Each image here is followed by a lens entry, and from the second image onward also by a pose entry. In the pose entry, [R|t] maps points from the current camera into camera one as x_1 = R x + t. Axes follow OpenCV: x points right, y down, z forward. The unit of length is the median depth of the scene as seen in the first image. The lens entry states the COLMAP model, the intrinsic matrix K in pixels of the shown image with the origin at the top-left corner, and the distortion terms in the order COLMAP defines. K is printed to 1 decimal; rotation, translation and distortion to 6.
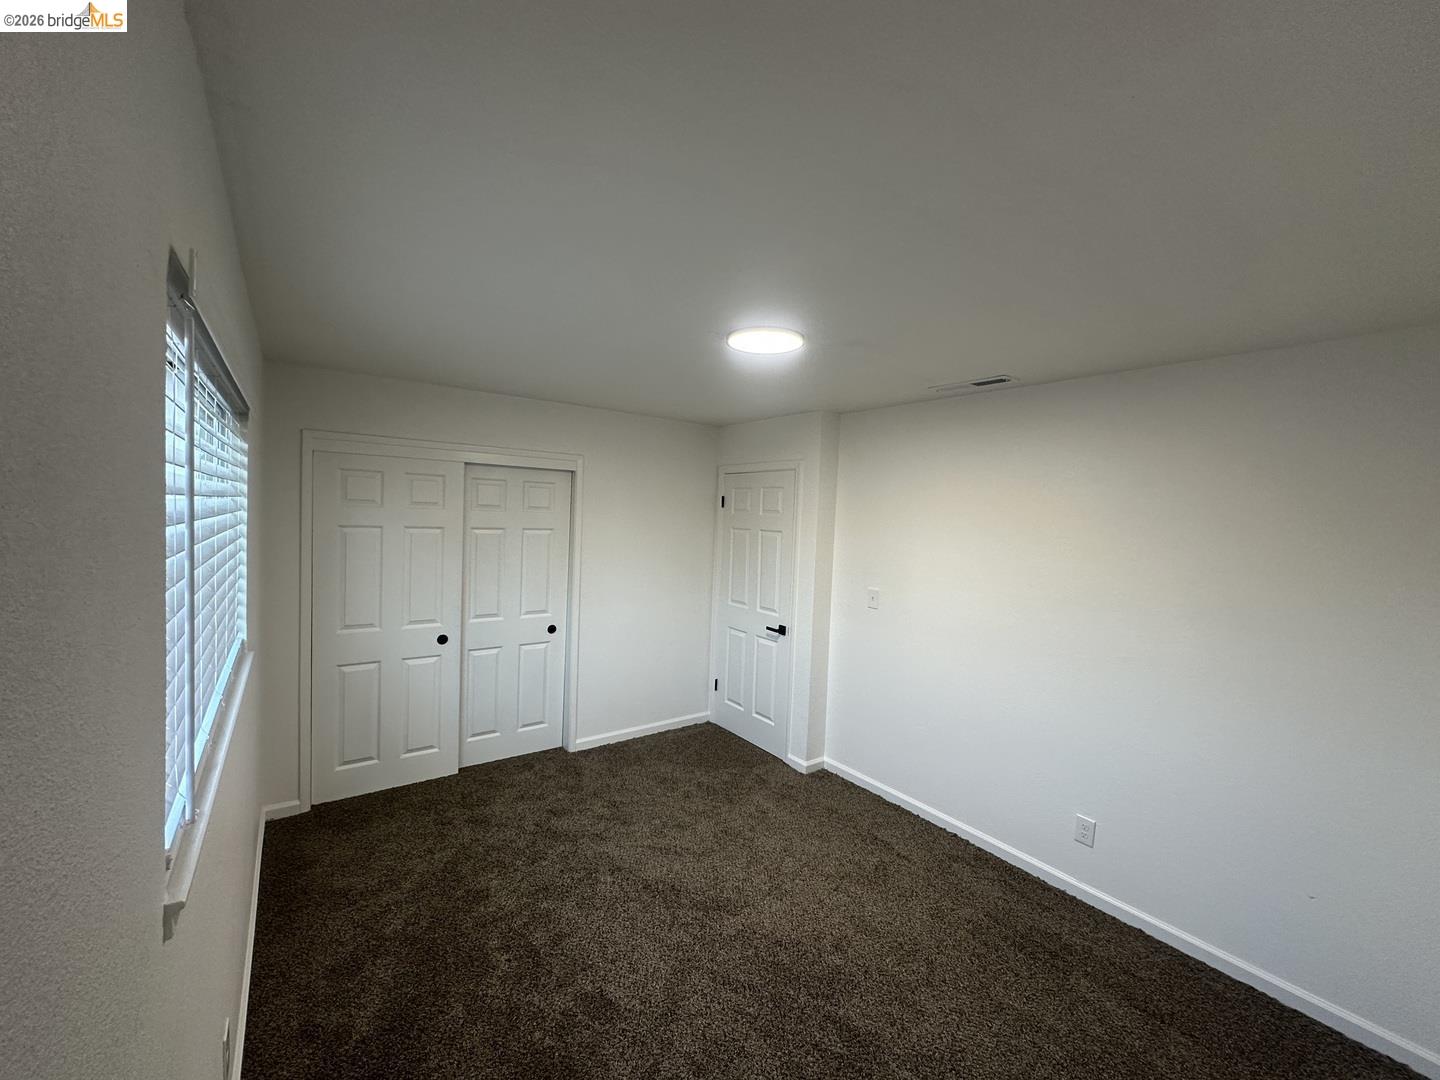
lens RADIAL K [[582.6, 0, 720.0], [0, 582.6, 540.0], [0, 0, 1]] dist [-0.001758, 0.000117]
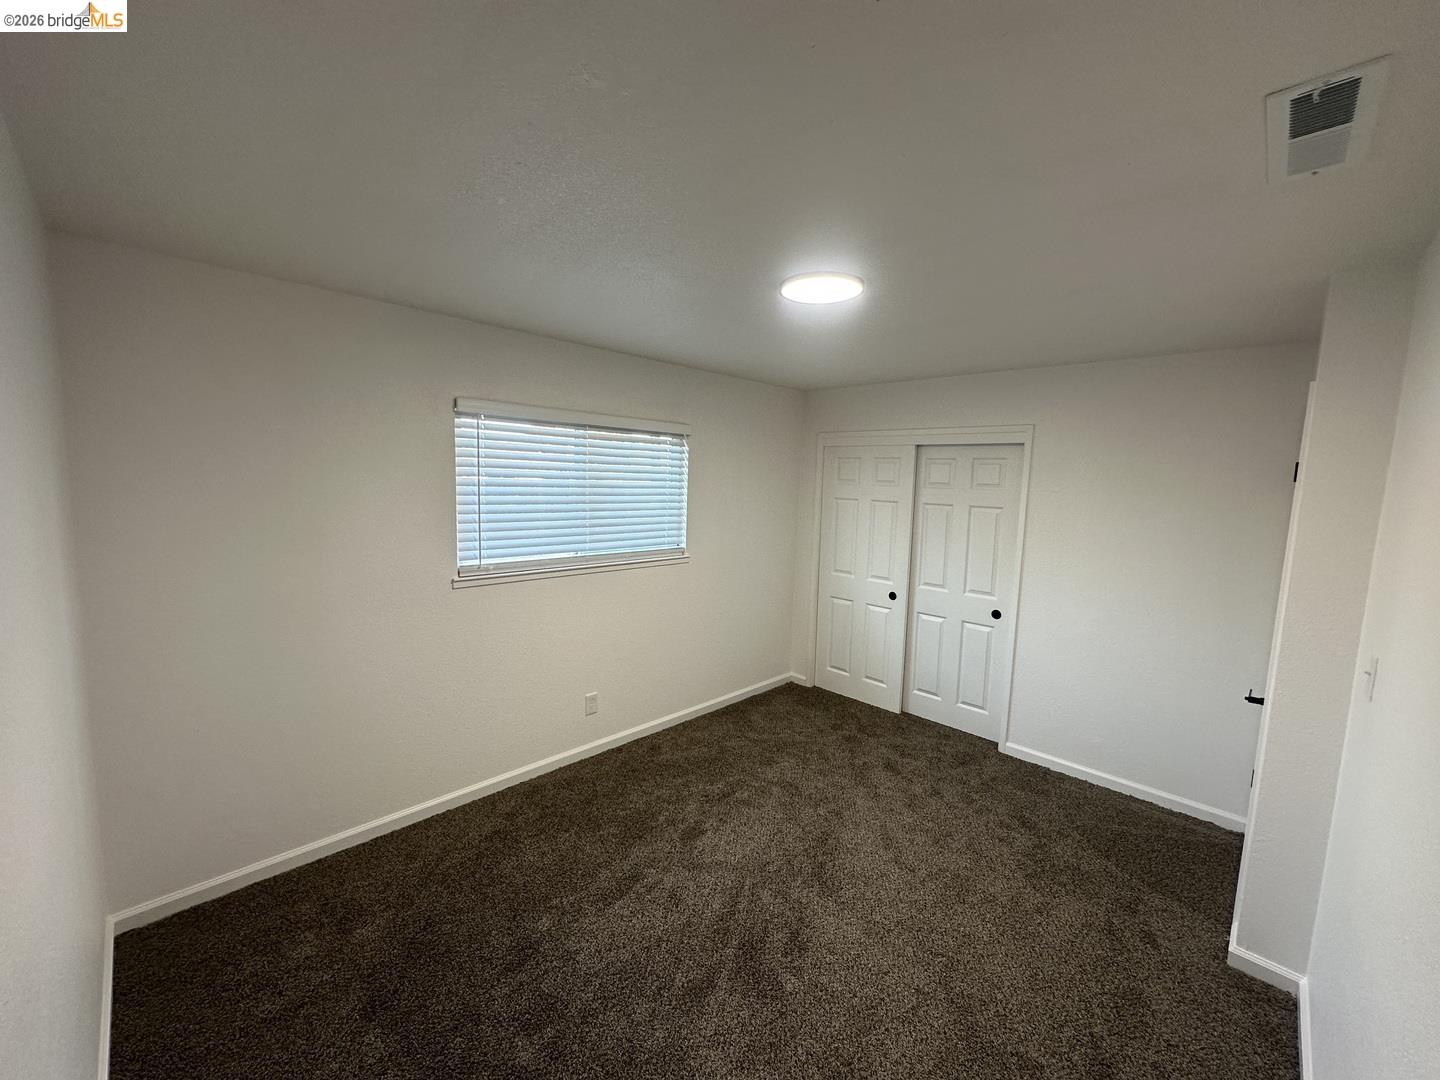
lens RADIAL K [[582.6, 0, 720.0], [0, 582.6, 540.0], [0, 0, 1]] dist [-0.001758, 0.000117]
pose [[0.144373, 0.073578, -0.986784, 0.626257], [-0.071020, 0.995430, 0.063832, 0.005033], [0.986971, 0.060866, 0.148939, 0.452869]]
